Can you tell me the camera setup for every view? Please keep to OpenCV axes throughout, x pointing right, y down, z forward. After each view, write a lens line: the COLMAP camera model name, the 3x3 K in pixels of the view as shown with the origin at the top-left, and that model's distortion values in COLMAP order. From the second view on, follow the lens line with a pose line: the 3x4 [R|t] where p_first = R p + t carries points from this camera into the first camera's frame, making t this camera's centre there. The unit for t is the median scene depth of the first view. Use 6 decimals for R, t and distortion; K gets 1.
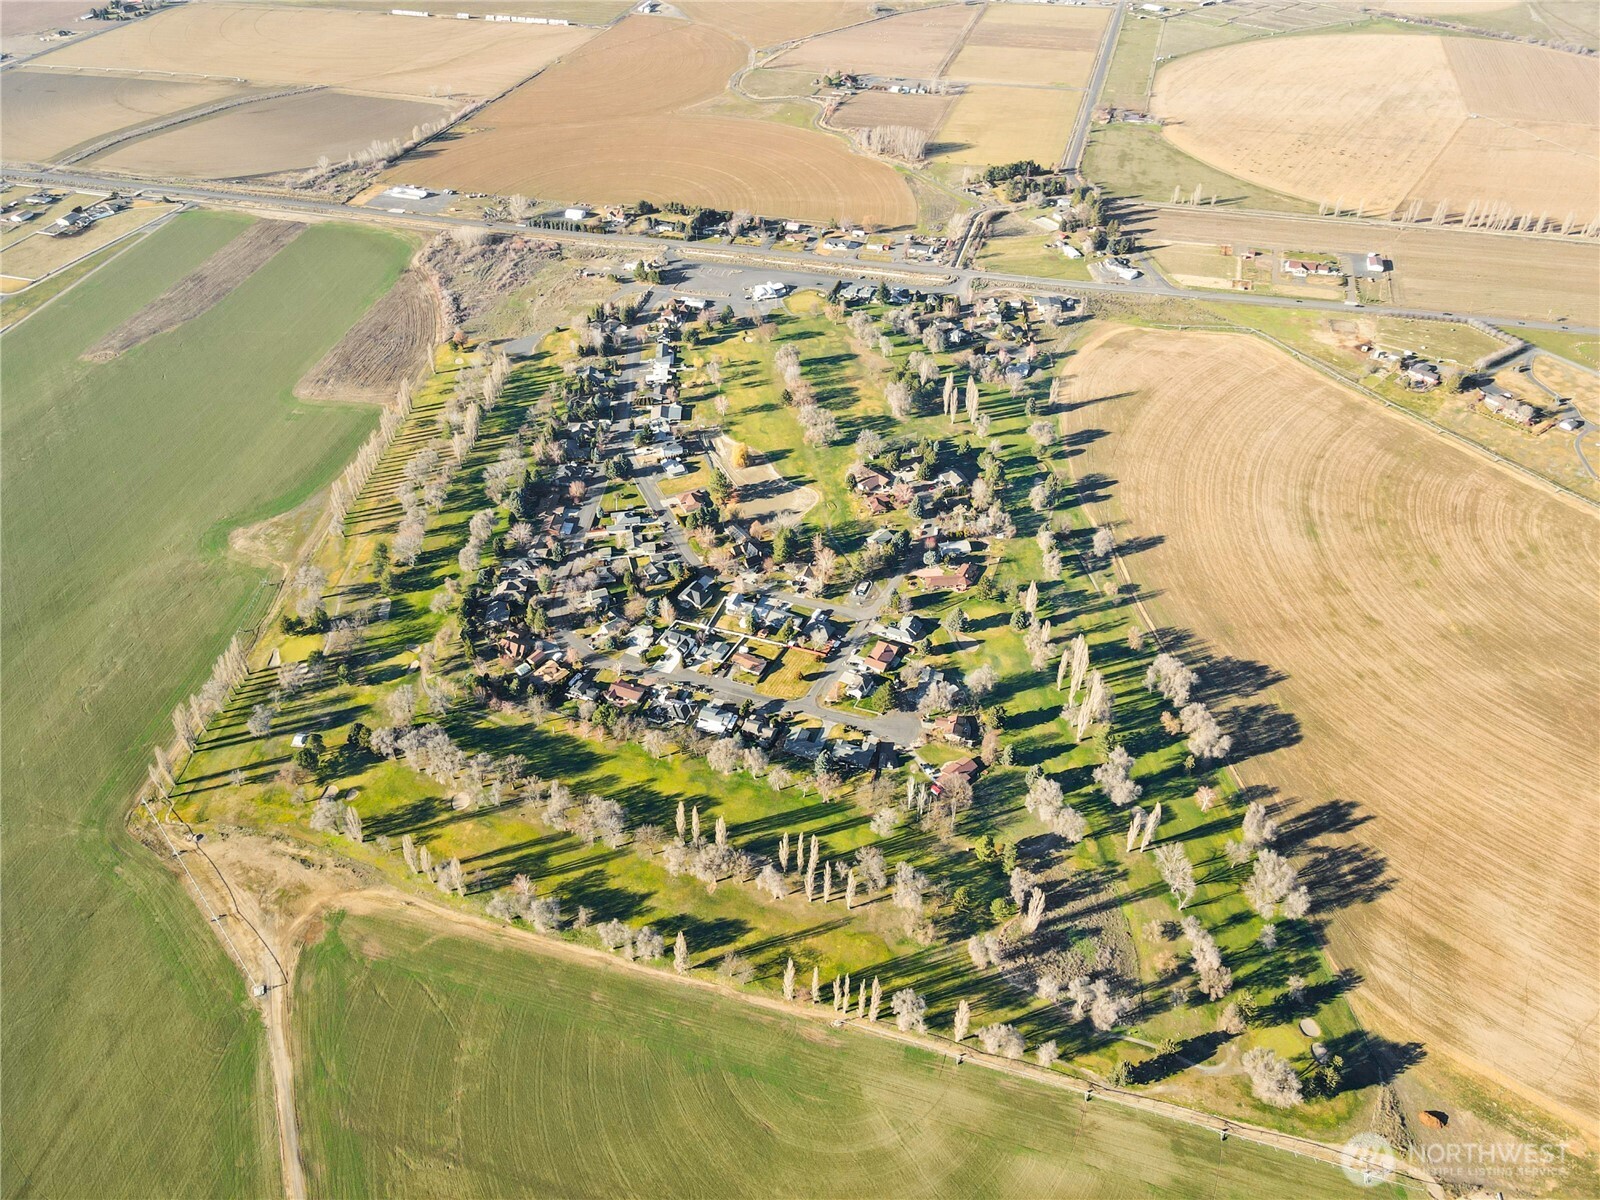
lens RADIAL K [[1165.3, 0, 800.0], [0, 1165.3, 600.0], [0, 0, 1]] dist [-0.016356, 0.061233]
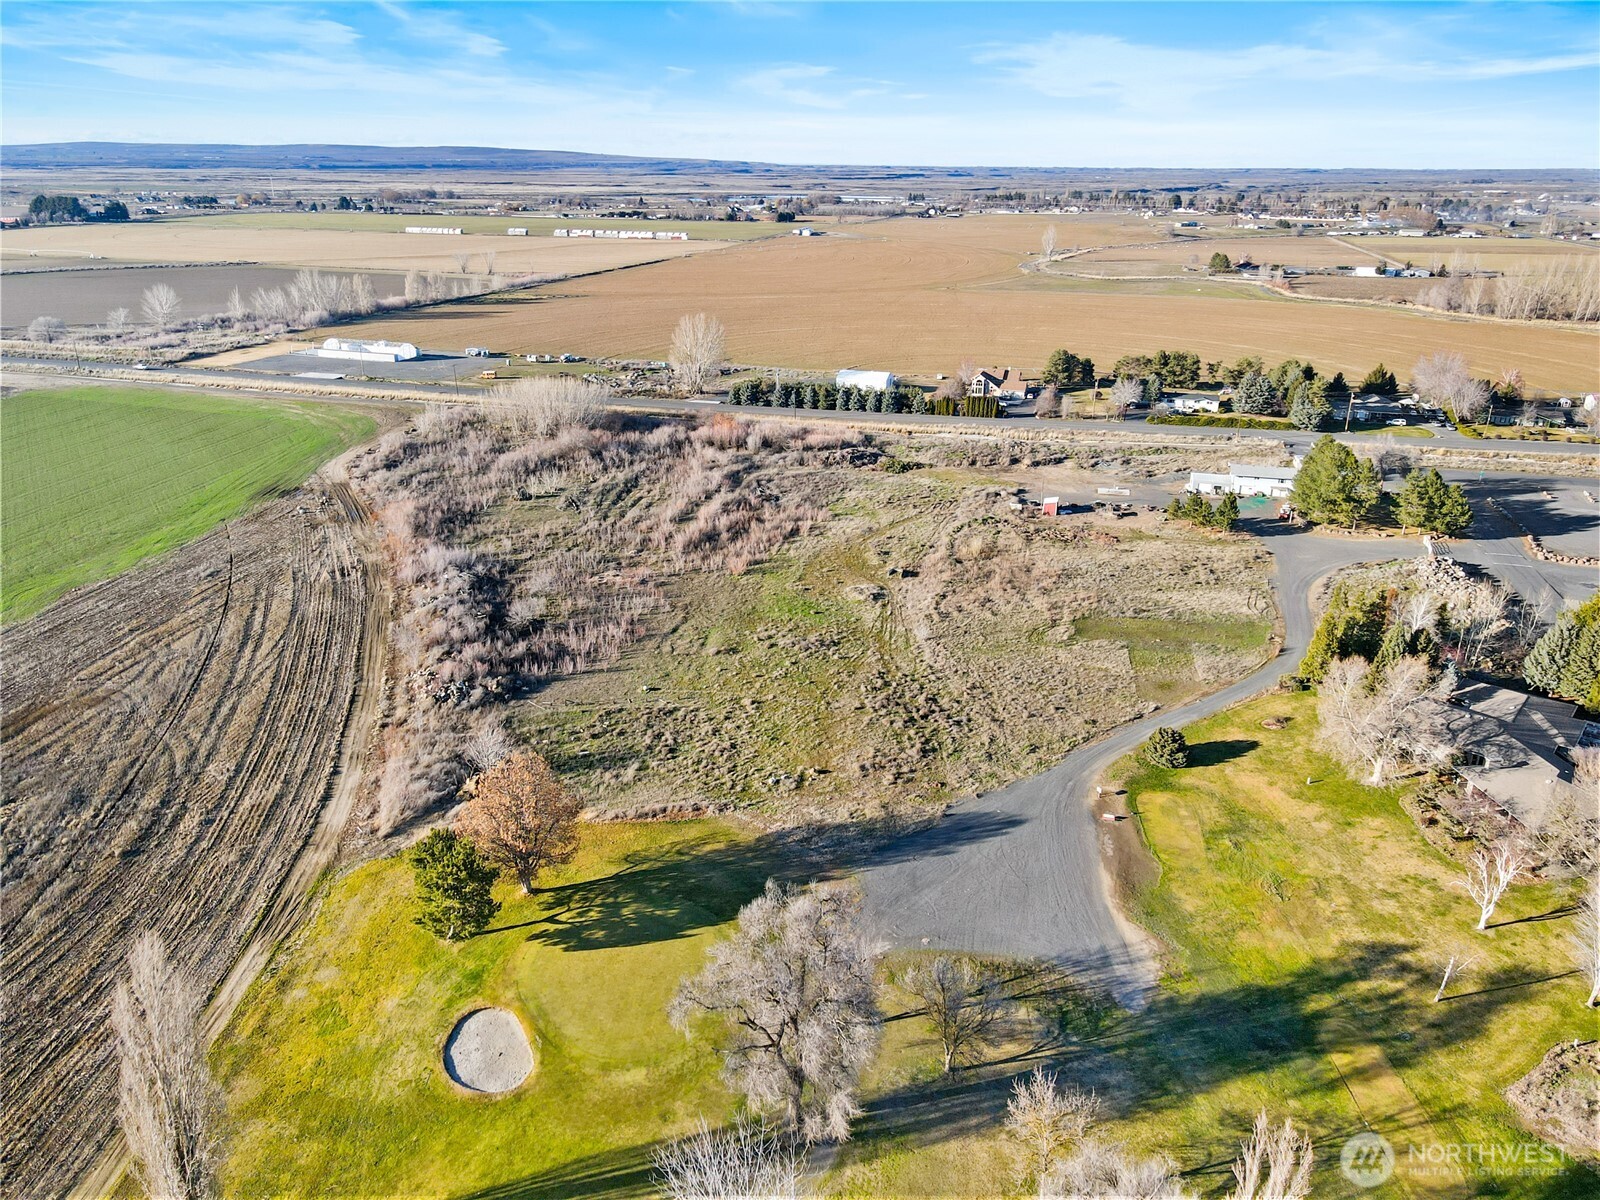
lens RADIAL K [[1180.0, 0, 805.6], [0, 1180.0, 596.3], [0, 0, 1]] dist [0.011815, 0.011173]
pose [[0.999842, 0.013442, 0.011667, -0.385652], [-0.008913, 0.945491, -0.325525, -0.302934], [-0.015407, 0.325370, 0.945461, 1.280741]]
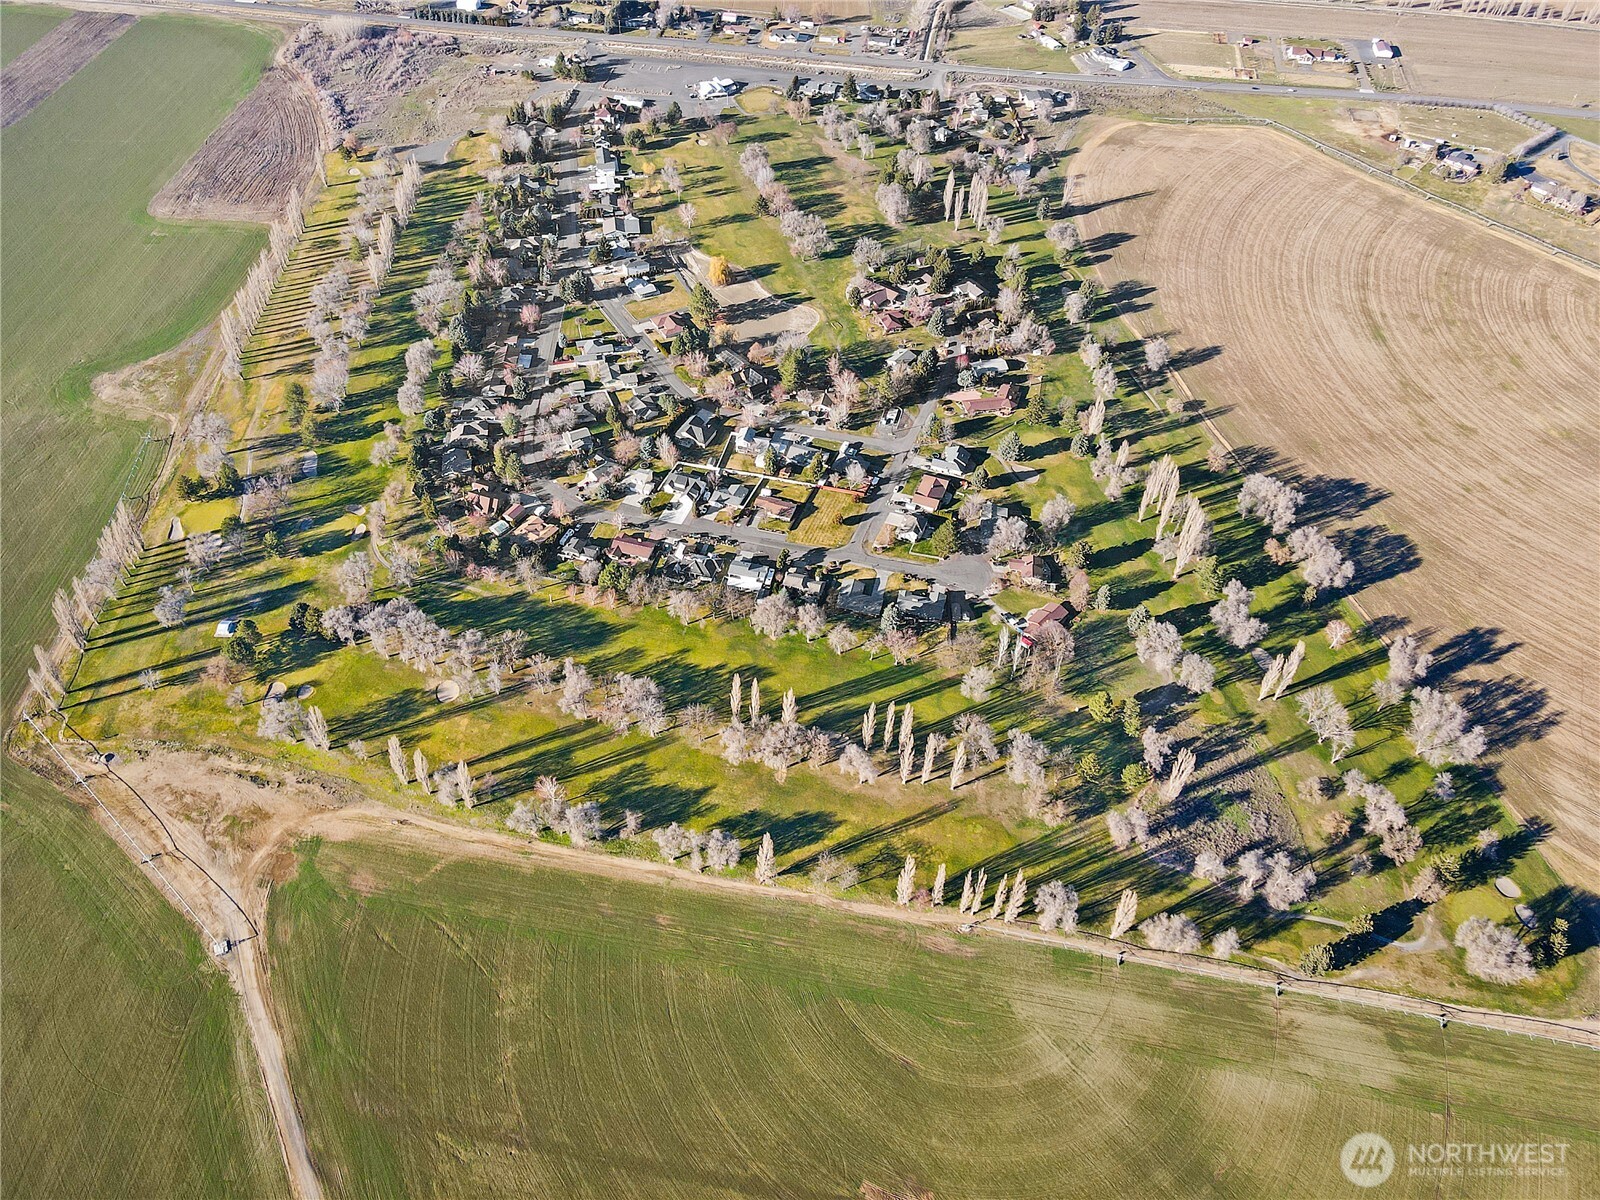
lens RADIAL K [[1180.0, 0, 805.6], [0, 1180.0, 596.3], [0, 0, 1]] dist [0.011815, 0.011173]
pose [[0.993699, -0.054529, 0.097927, -0.107089], [0.044526, 0.993830, 0.101580, 0.031926], [-0.102862, -0.096580, 0.989996, 0.155676]]
